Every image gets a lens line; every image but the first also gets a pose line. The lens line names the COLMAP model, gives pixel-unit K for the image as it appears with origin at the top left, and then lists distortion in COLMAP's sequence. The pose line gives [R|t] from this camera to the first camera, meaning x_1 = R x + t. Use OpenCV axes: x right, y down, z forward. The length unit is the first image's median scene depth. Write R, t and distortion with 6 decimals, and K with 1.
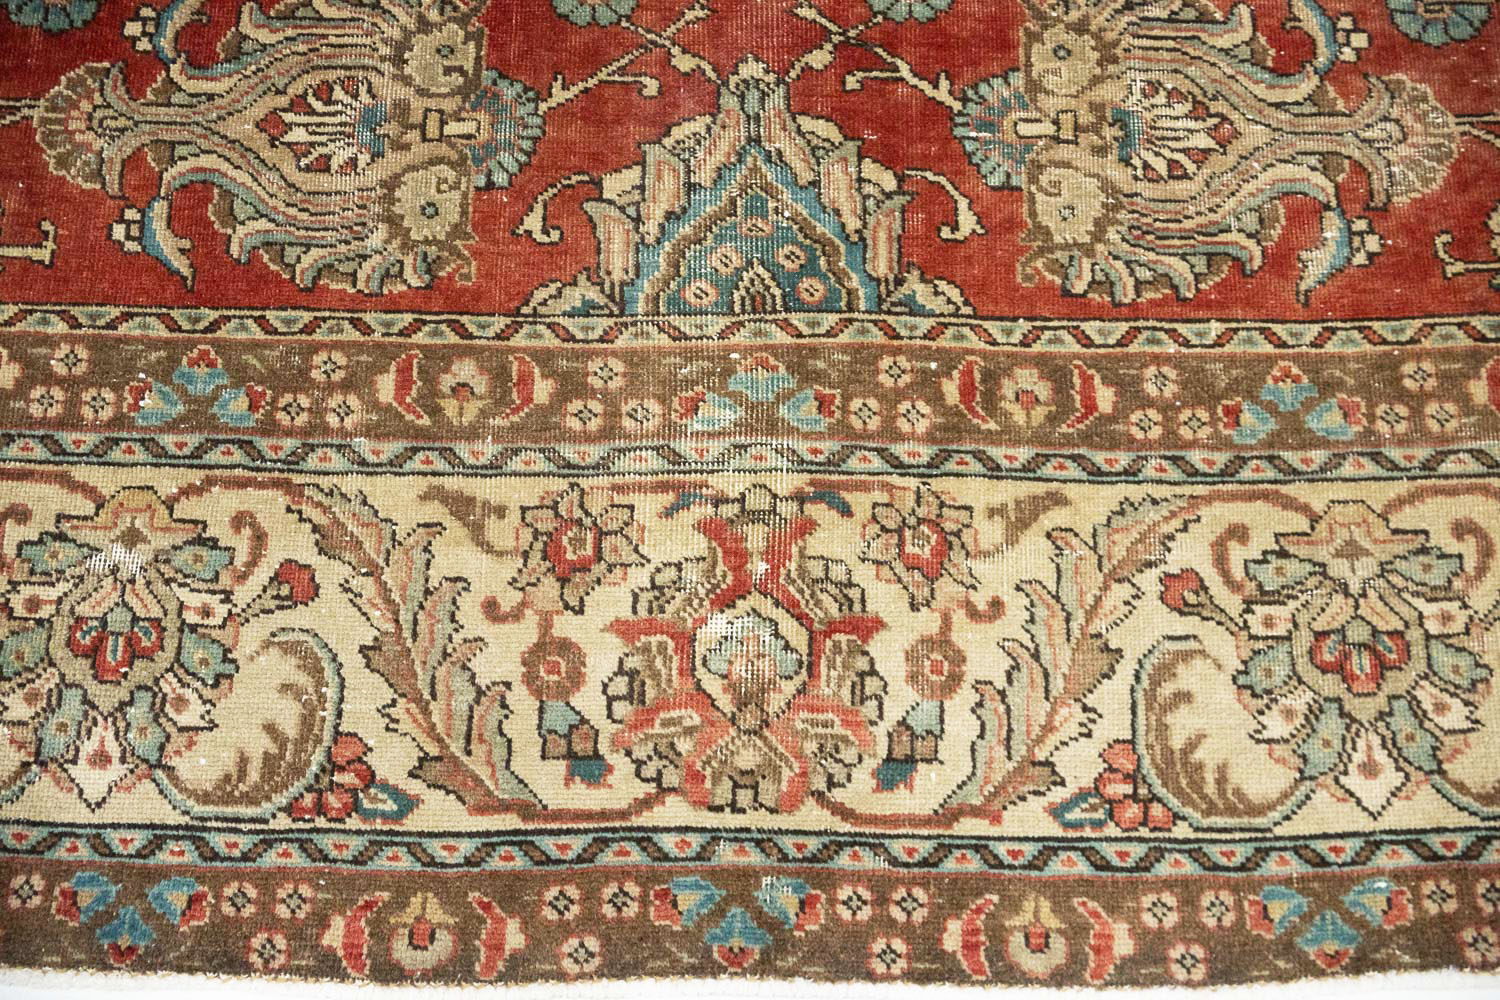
lens RADIAL K [[1233.4, 0, 750.8], [0, 1233.4, 469.5], [0, 0, 1]] dist [0.002058, 0.001656]
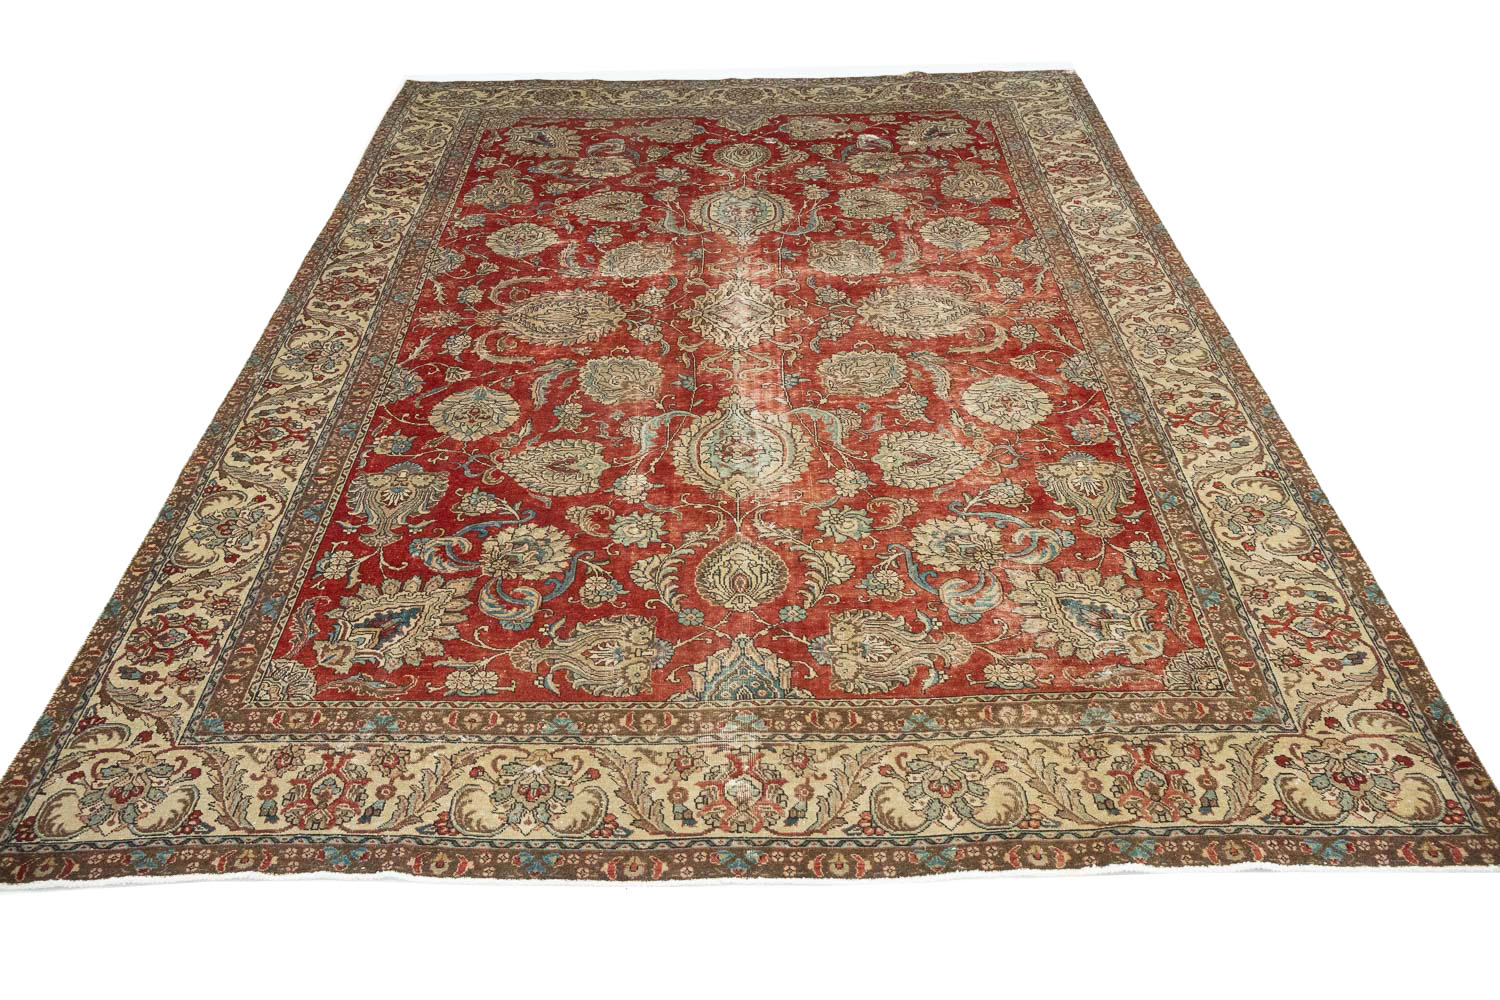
lens RADIAL K [[1257.2, 0, 749.6], [0, 1257.2, 454.1], [0, 0, 1]] dist [0.004077, 0.004945]
pose [[0.999712, -0.023474, -0.005035, 0.049706], [0.014711, 0.764686, -0.644235, 1.470399], [0.018973, 0.643976, 0.764811, -1.842070]]
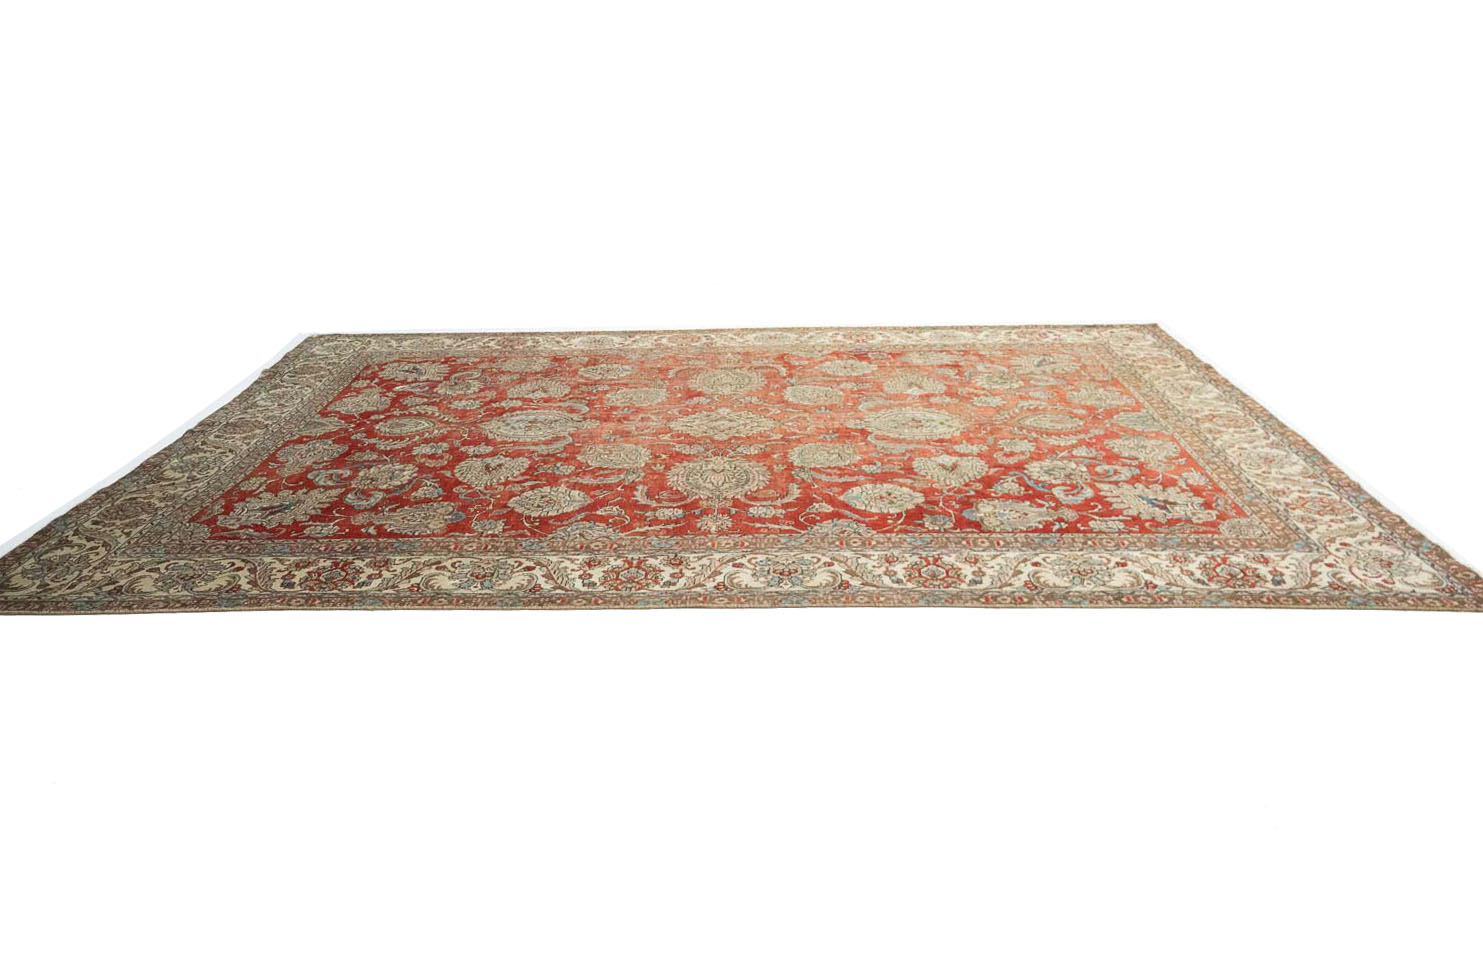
lens RADIAL K [[1221.7, 0, 699.1], [0, 1221.7, 481.4], [0, 0, 1]] dist [-0.004434, -0.001606]
pose [[0.036775, -0.359882, 0.932273, -5.175587], [0.979325, 0.198678, 0.038064, -2.259980], [-0.198920, 0.911599, 0.359748, -0.249686]]
